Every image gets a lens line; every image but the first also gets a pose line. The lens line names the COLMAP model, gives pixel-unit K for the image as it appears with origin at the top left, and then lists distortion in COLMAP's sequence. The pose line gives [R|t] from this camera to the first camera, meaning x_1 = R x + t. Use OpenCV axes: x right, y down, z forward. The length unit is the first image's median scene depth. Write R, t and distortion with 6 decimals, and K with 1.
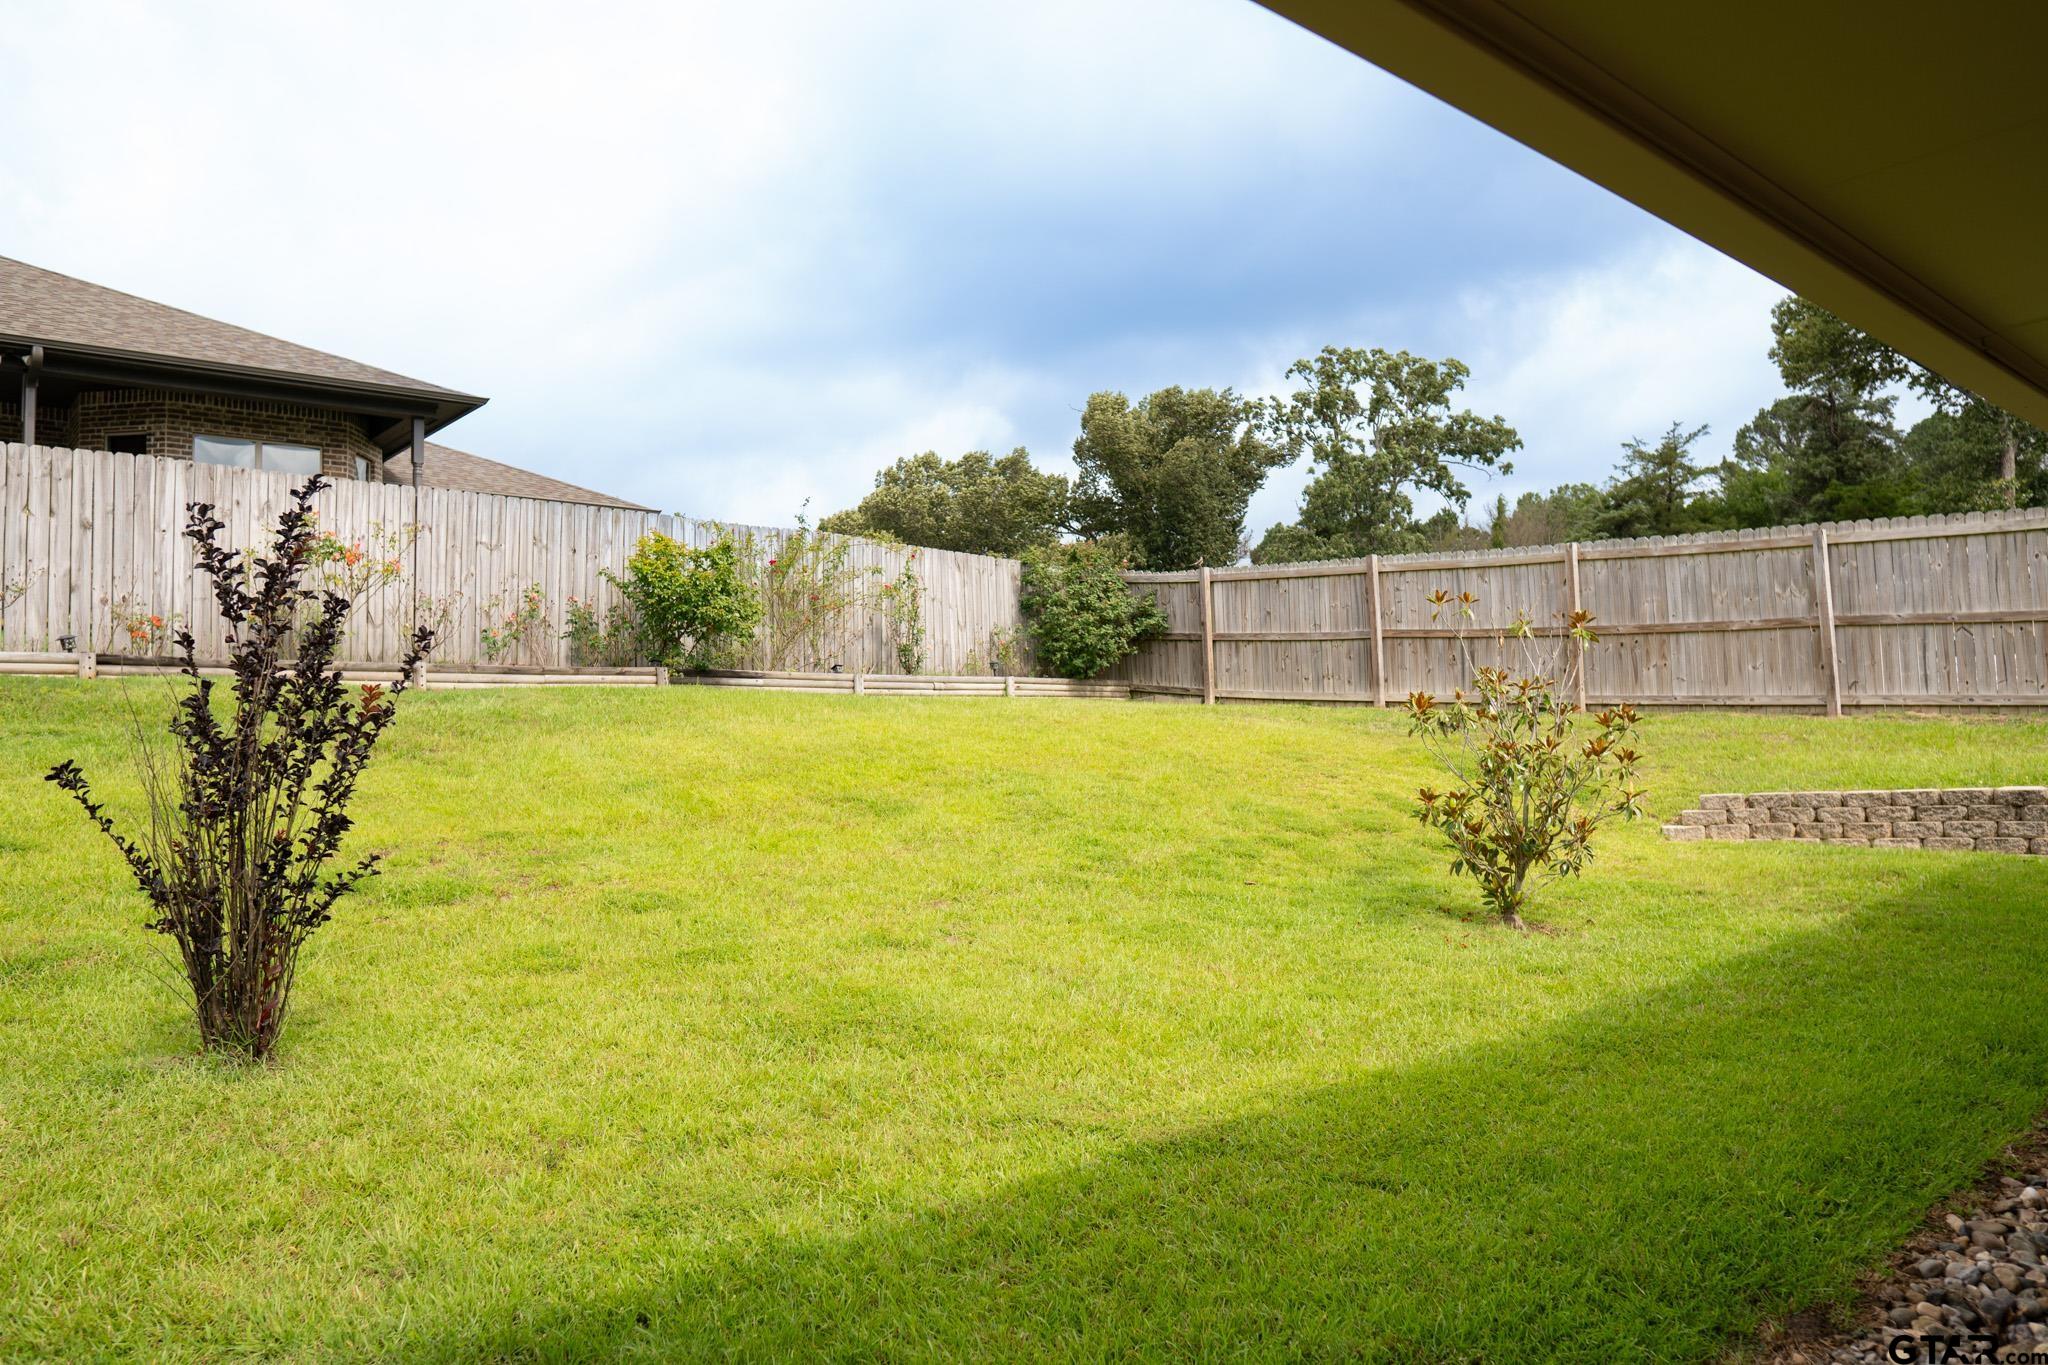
lens RADIAL K [[1444.0, 0, 1021.4], [0, 1444.0, 675.6], [0, 0, 1]] dist [-0.114806, 0.077098]
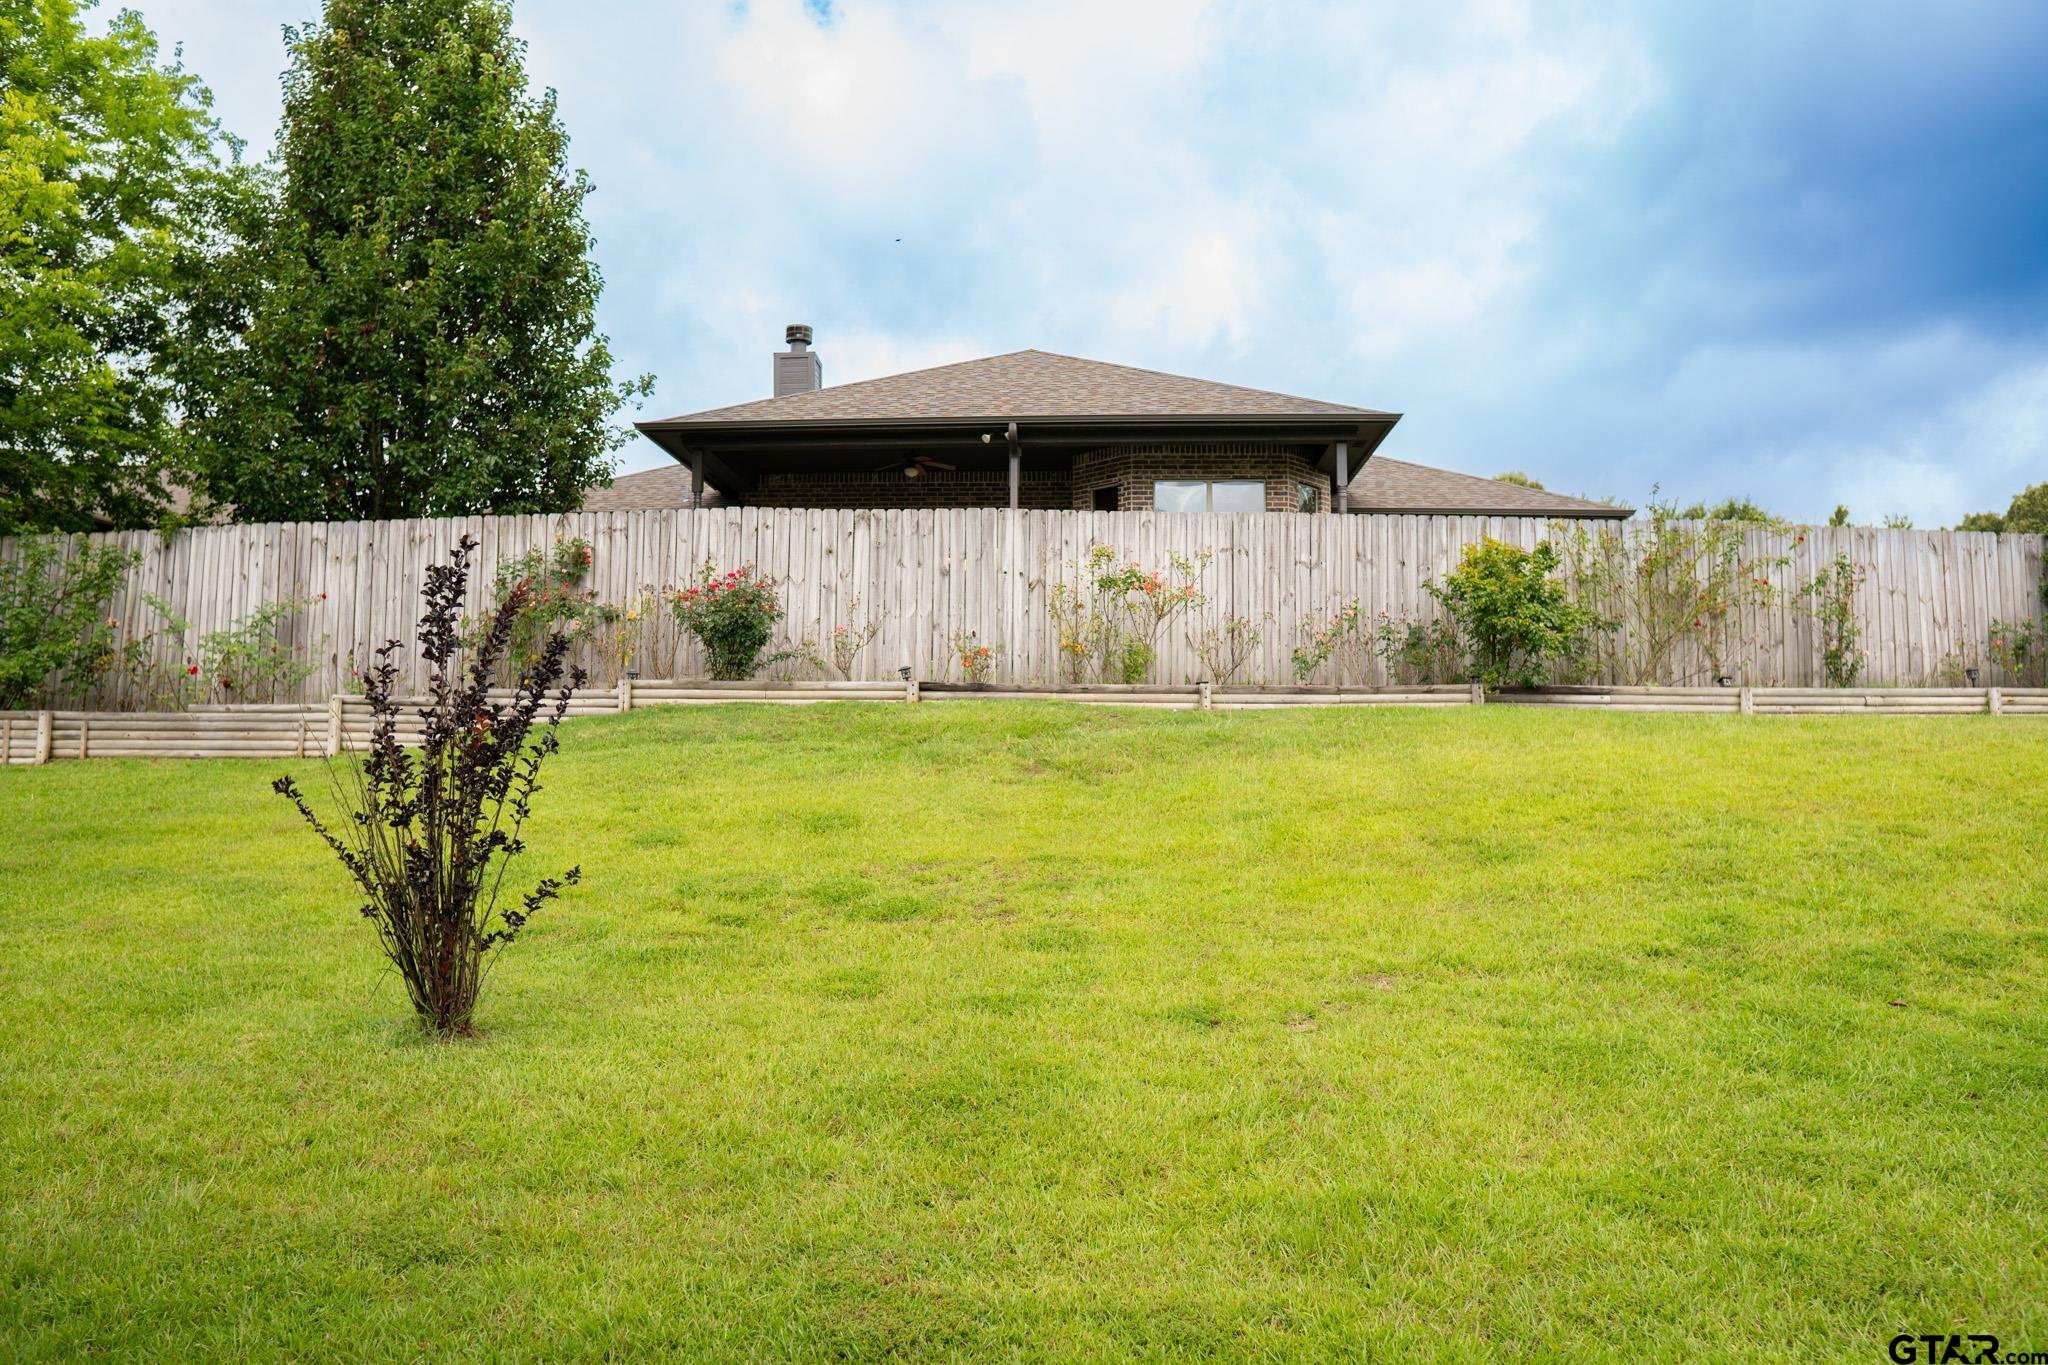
lens RADIAL K [[1444.0, 0, 1021.4], [0, 1444.0, 675.6], [0, 0, 1]] dist [-0.114806, 0.077098]
pose [[0.707607, -0.019586, -0.706335, 0.183512], [0.012379, 0.999806, -0.015323, -0.000914], [0.706498, 0.002099, 0.707712, 0.141635]]
